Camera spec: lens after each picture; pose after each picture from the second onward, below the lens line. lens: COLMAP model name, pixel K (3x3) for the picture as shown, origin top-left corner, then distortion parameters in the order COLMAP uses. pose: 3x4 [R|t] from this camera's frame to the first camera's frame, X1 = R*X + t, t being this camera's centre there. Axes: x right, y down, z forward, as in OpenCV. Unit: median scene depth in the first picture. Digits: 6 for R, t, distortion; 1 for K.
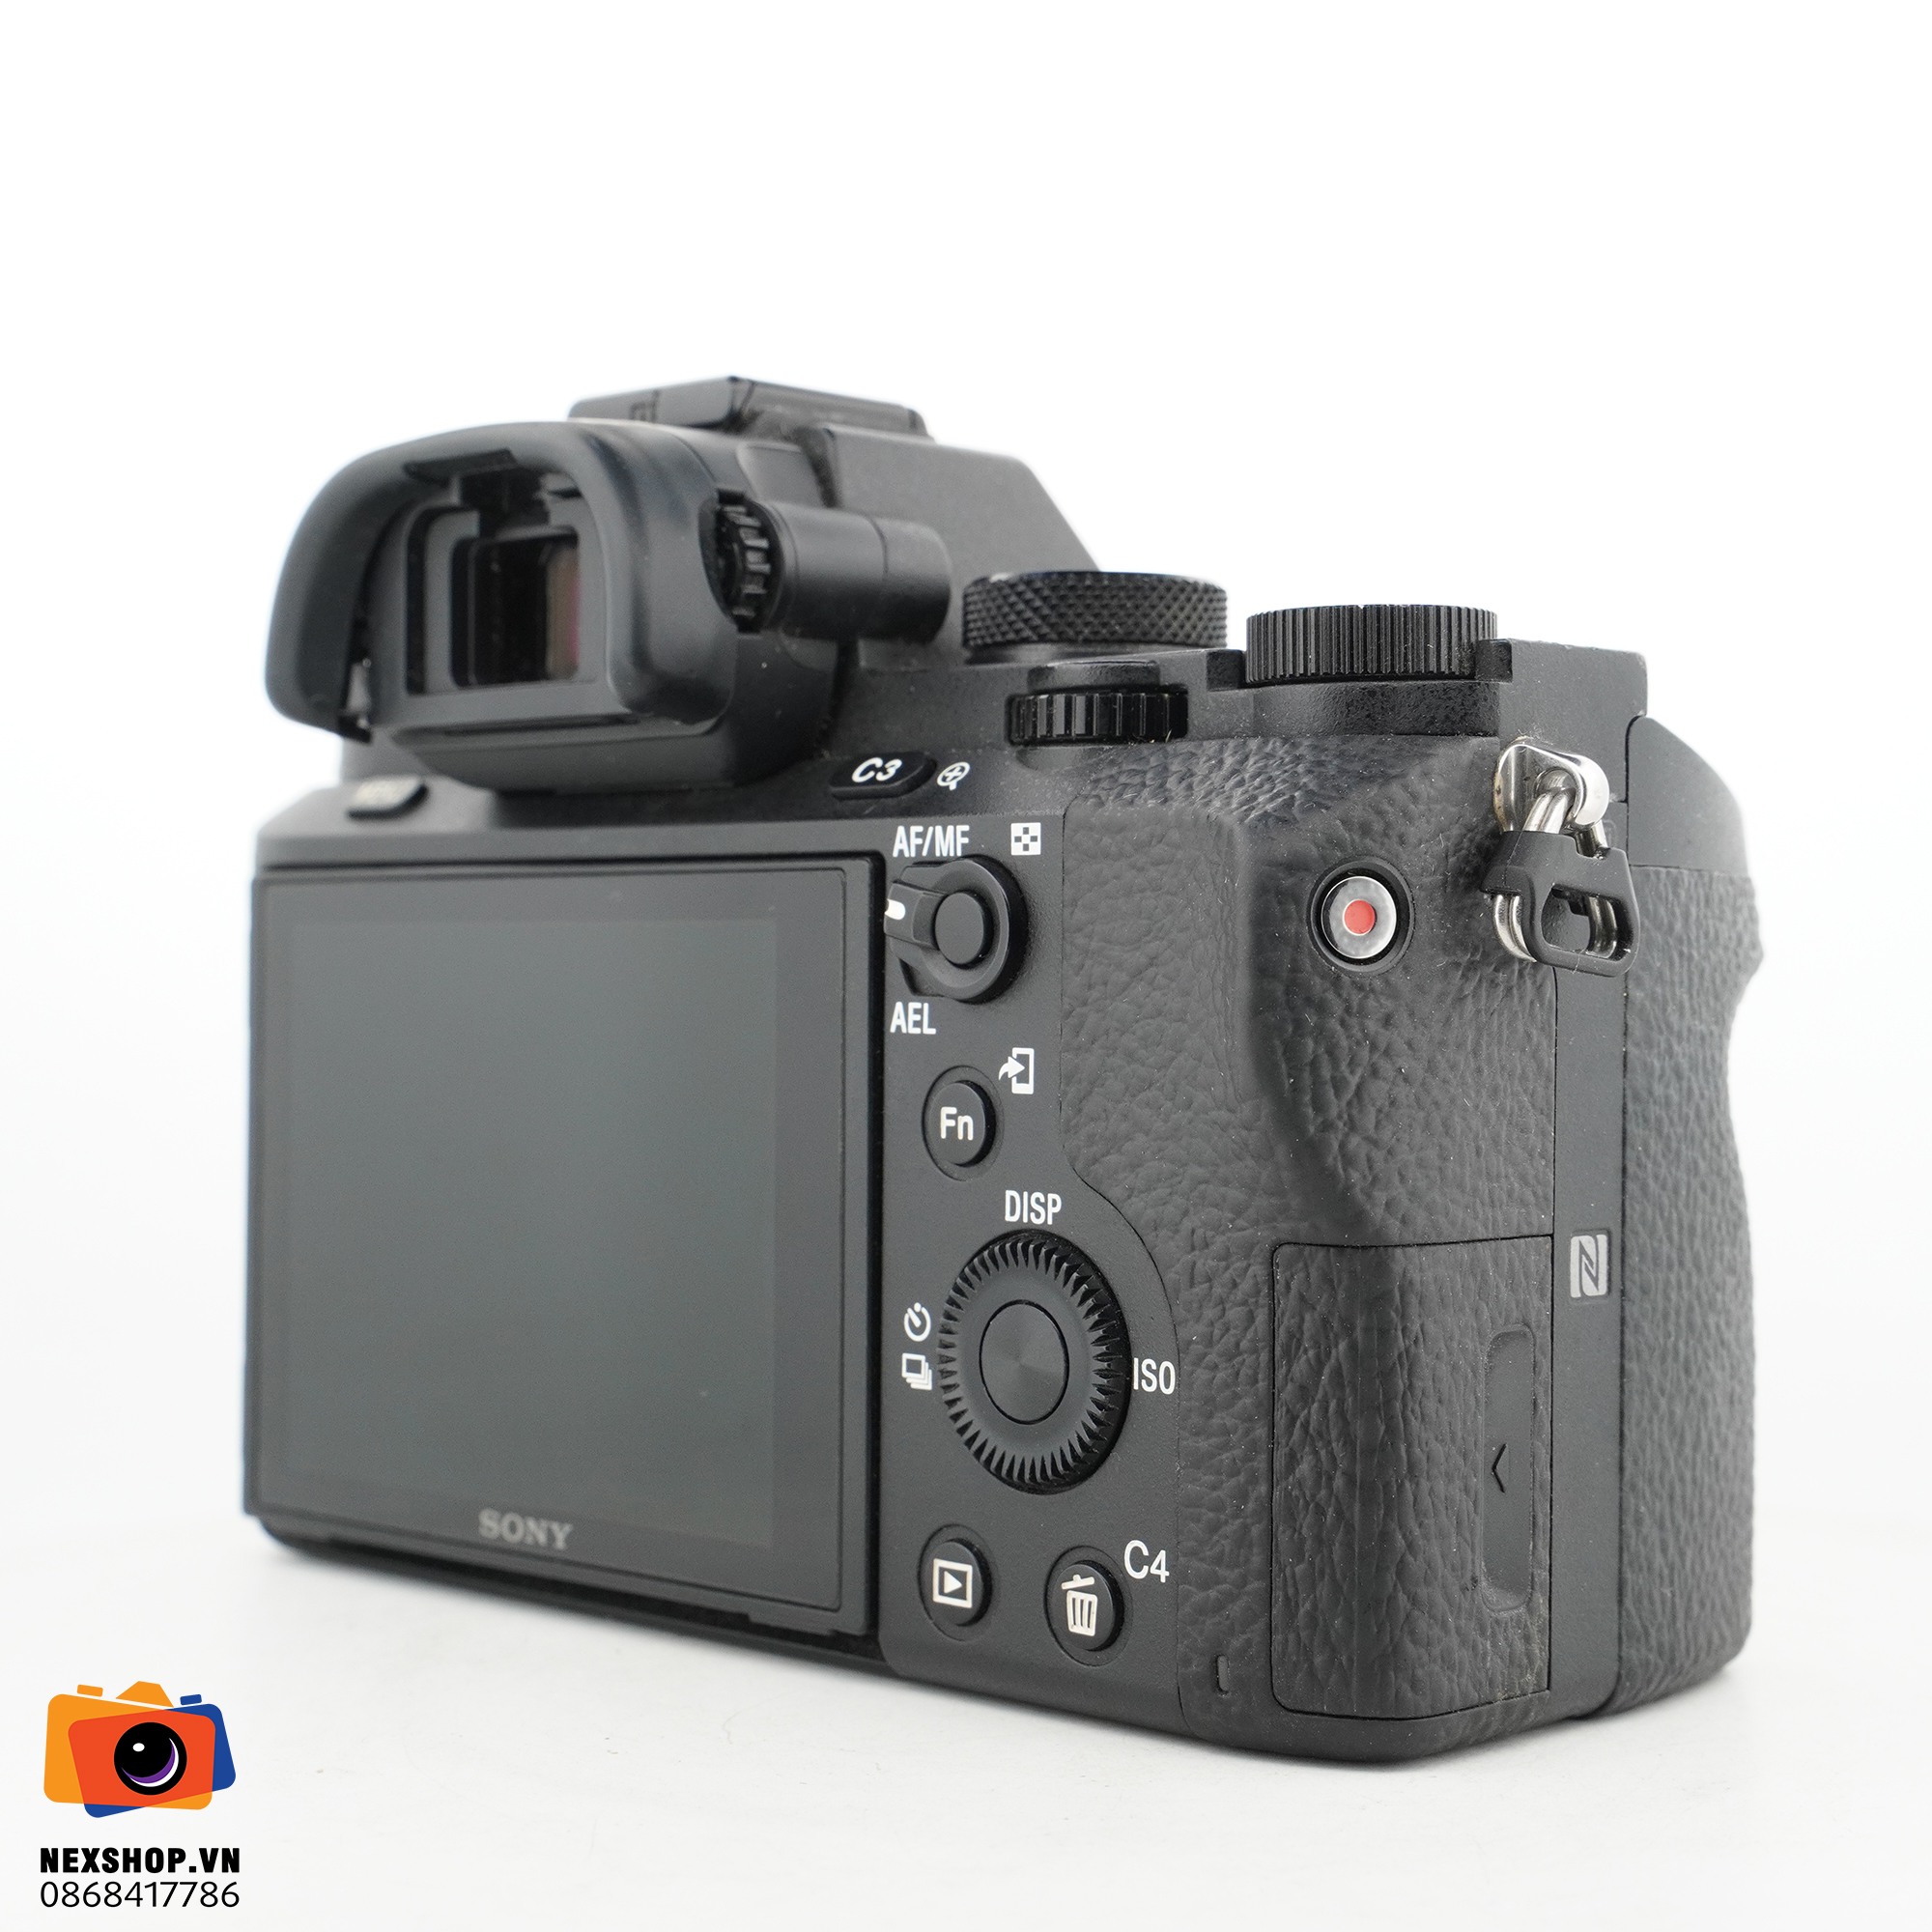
lens RADIAL K [[3698.5, 0, 966.0], [0, 3698.5, 966.0], [0, 0, 1]] dist [0.032695, -0.300622]
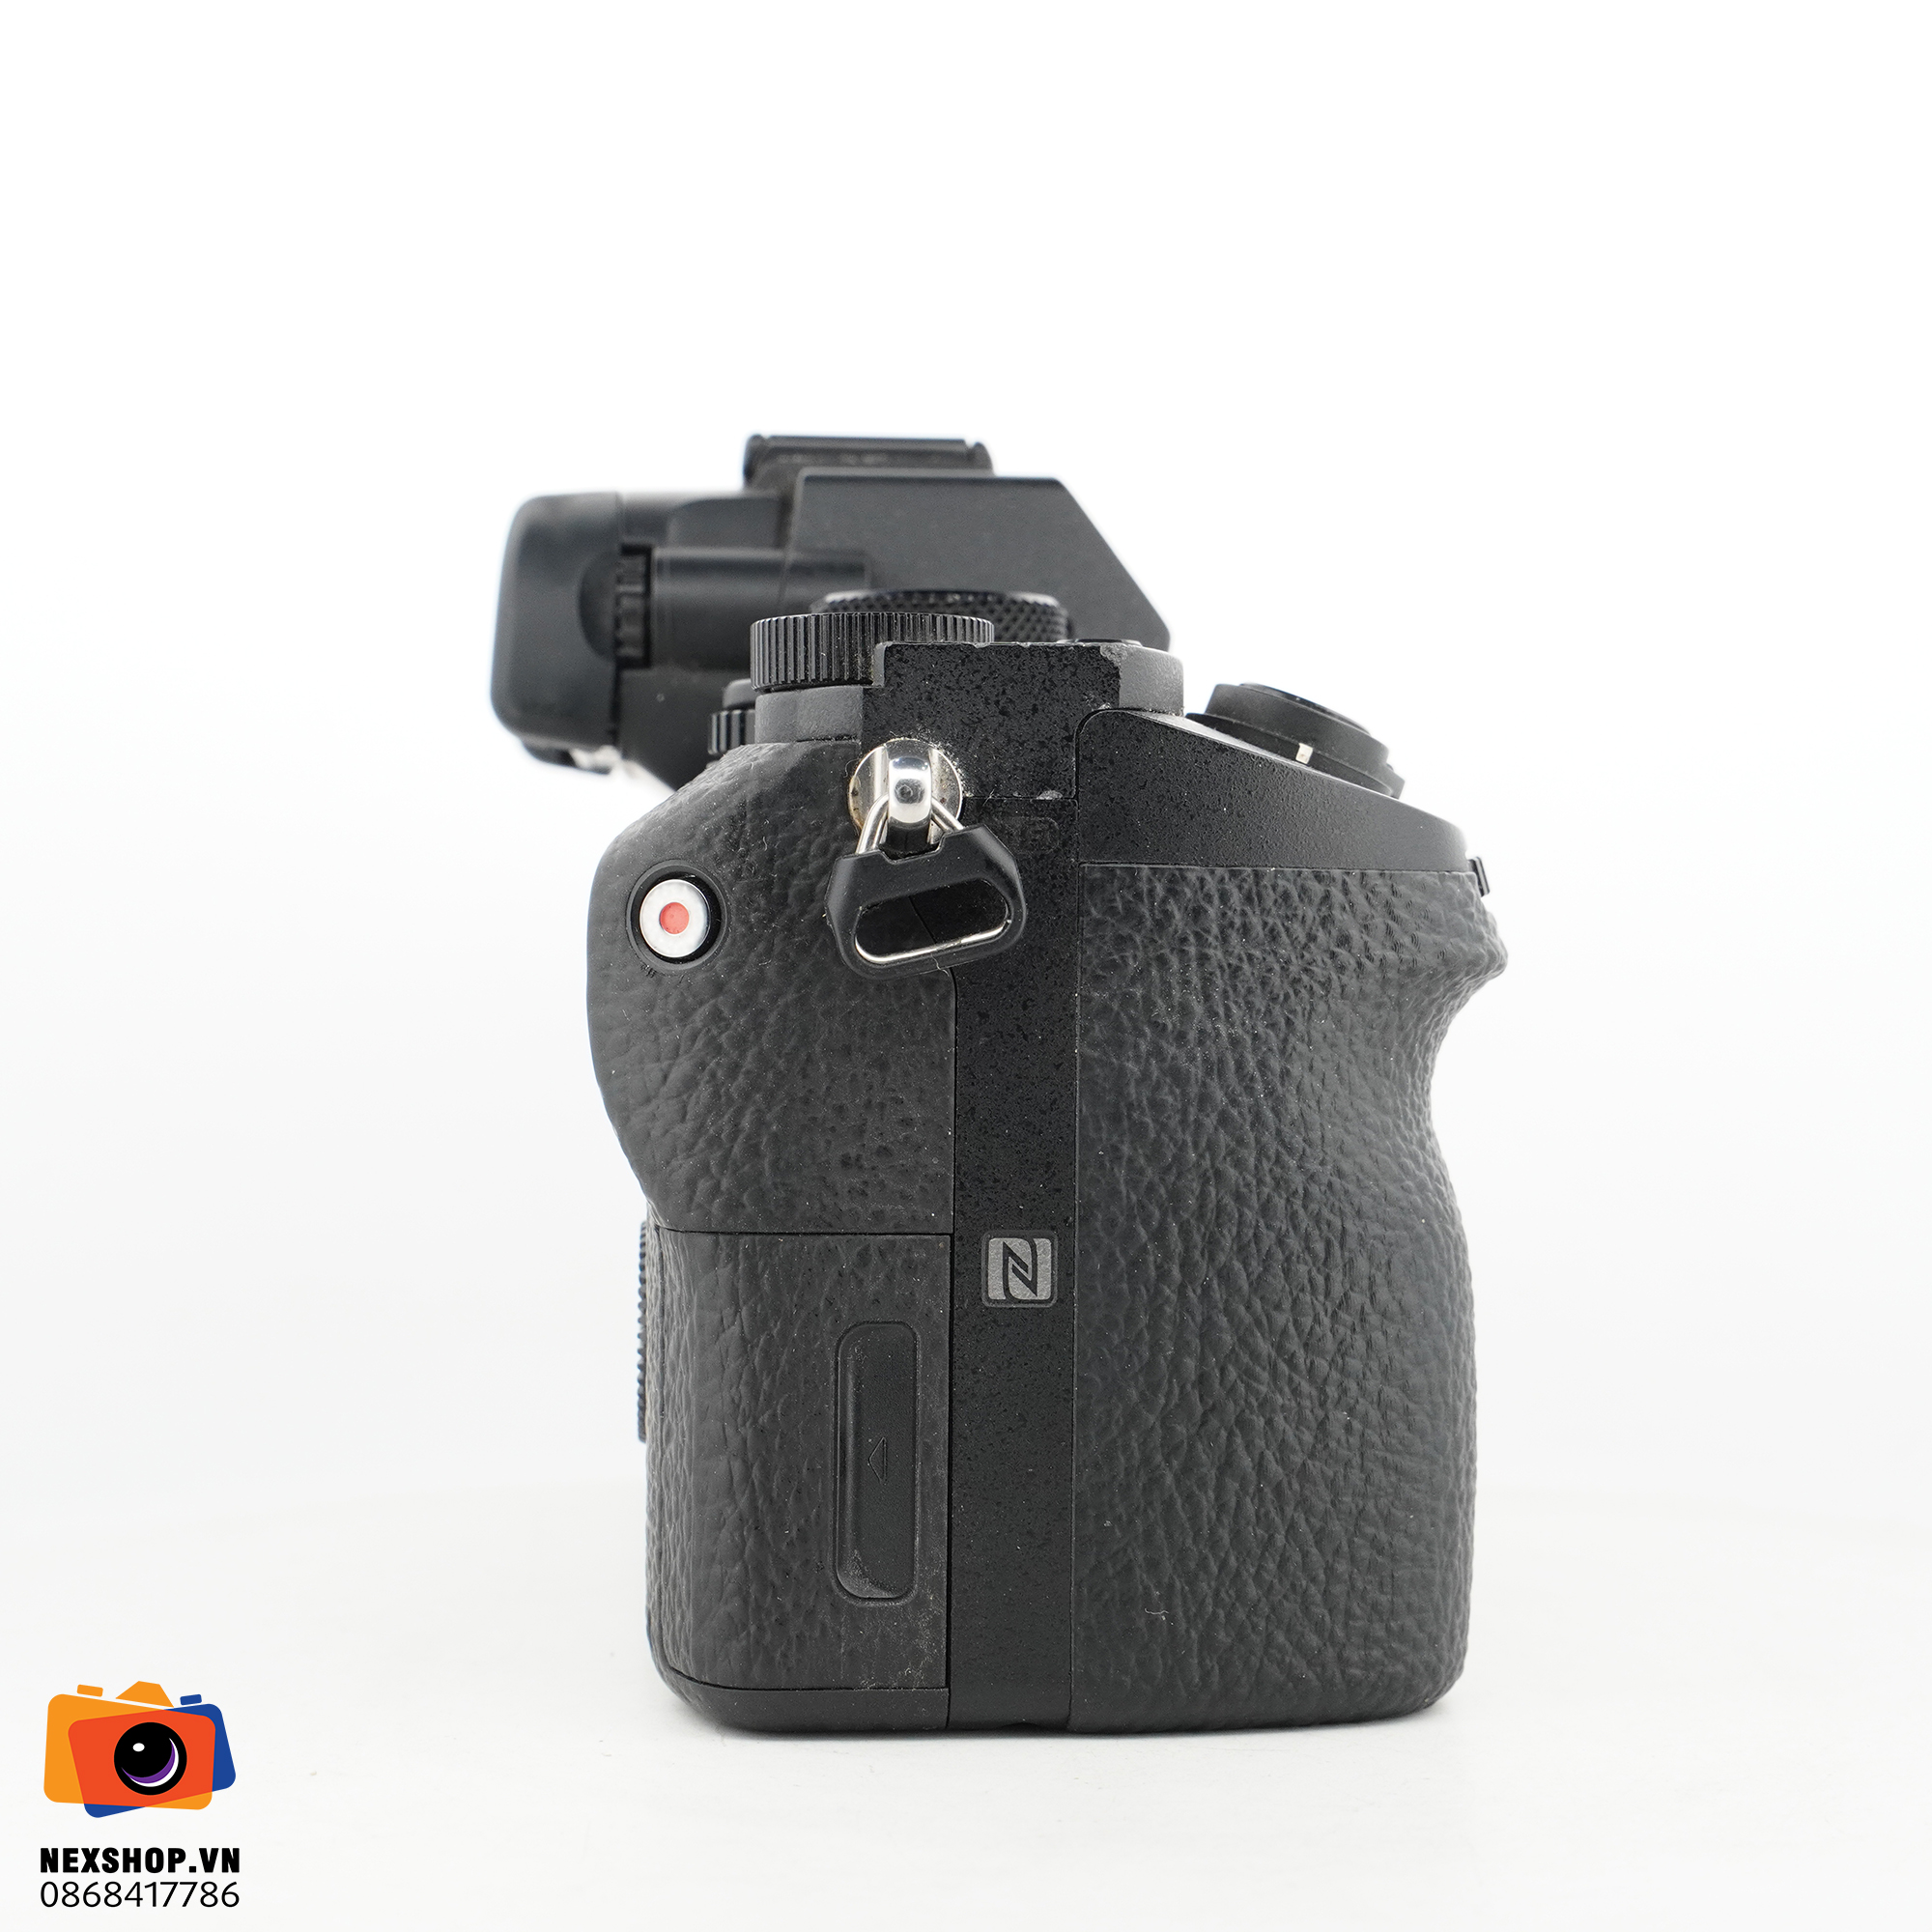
lens RADIAL K [[3698.5, 0, 966.0], [0, 3698.5, 966.0], [0, 0, 1]] dist [0.032695, -0.300622]
pose [[0.731115, -0.001351, -0.682253, 0.826100], [-0.002013, 0.999989, -0.004136, 0.004242], [0.682251, 0.004397, 0.731105, 0.264969]]
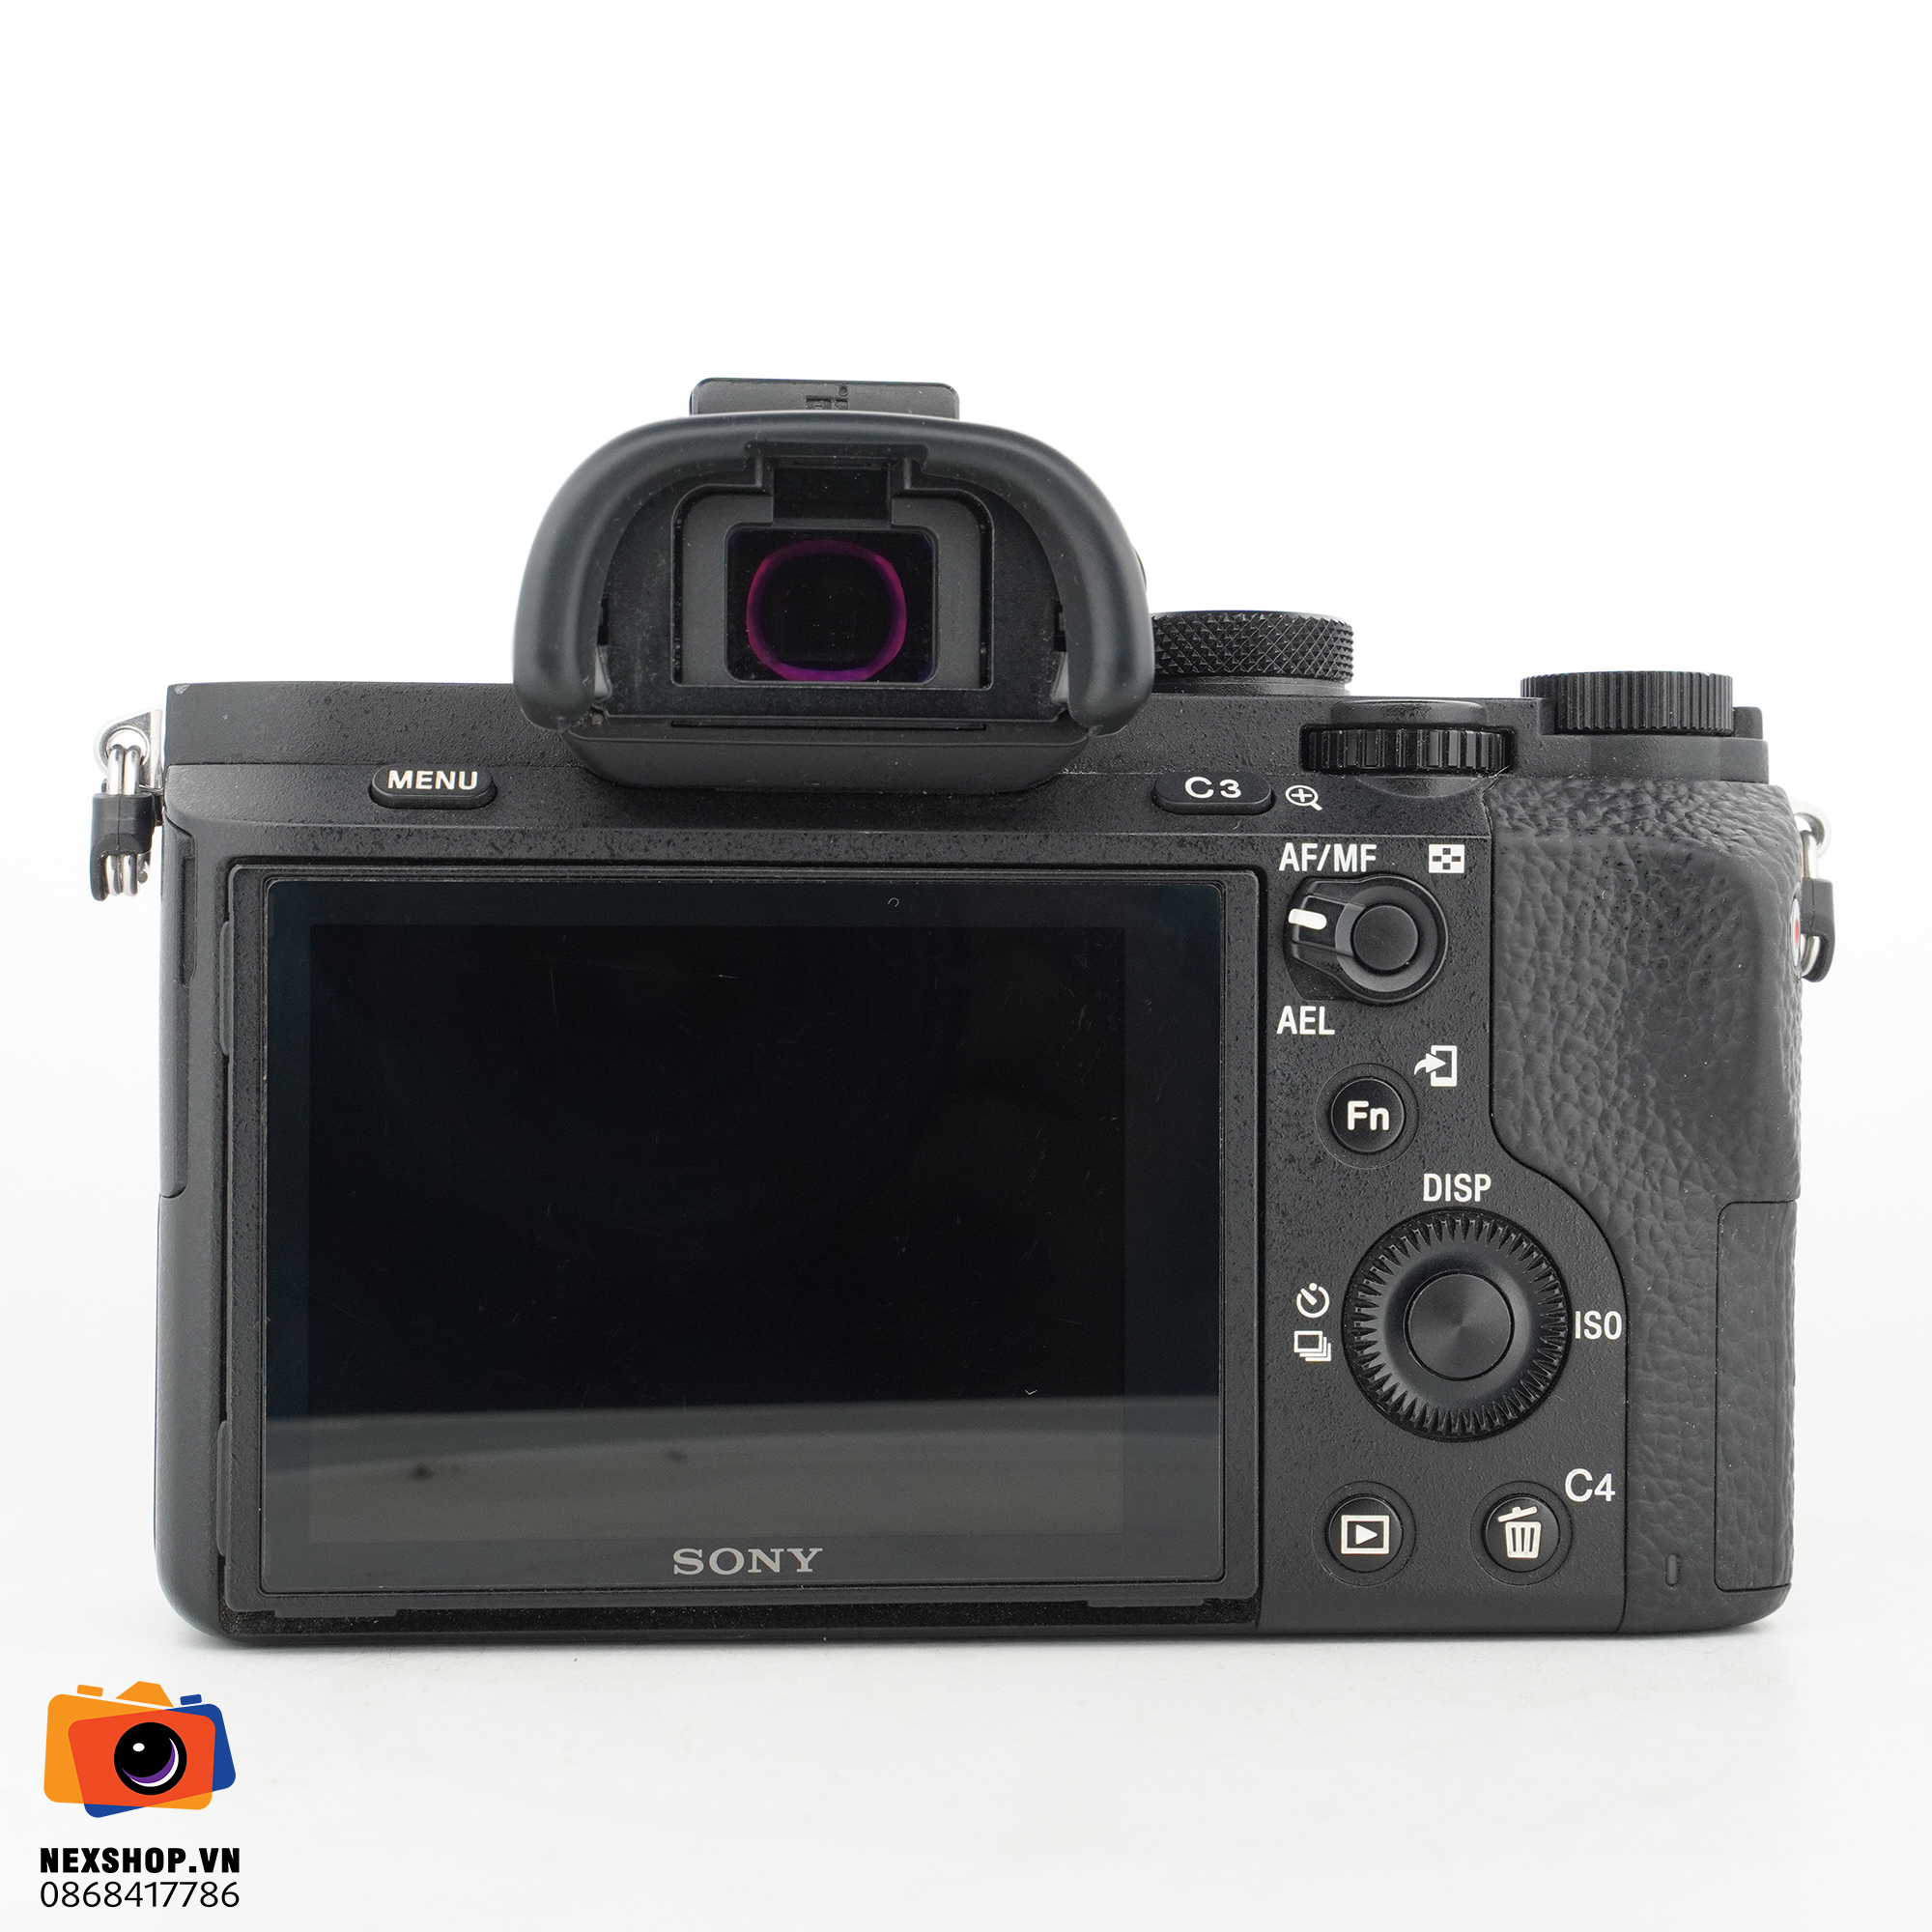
lens RADIAL K [[3698.5, 0, 966.0], [0, 3698.5, 966.0], [0, 0, 1]] dist [0.032695, -0.300622]
pose [[0.645932, 0.000812, 0.763395, -0.918598], [0.000278, 0.999999, -0.001299, -0.000458], [-0.763395, 0.001051, 0.645931, 0.381290]]
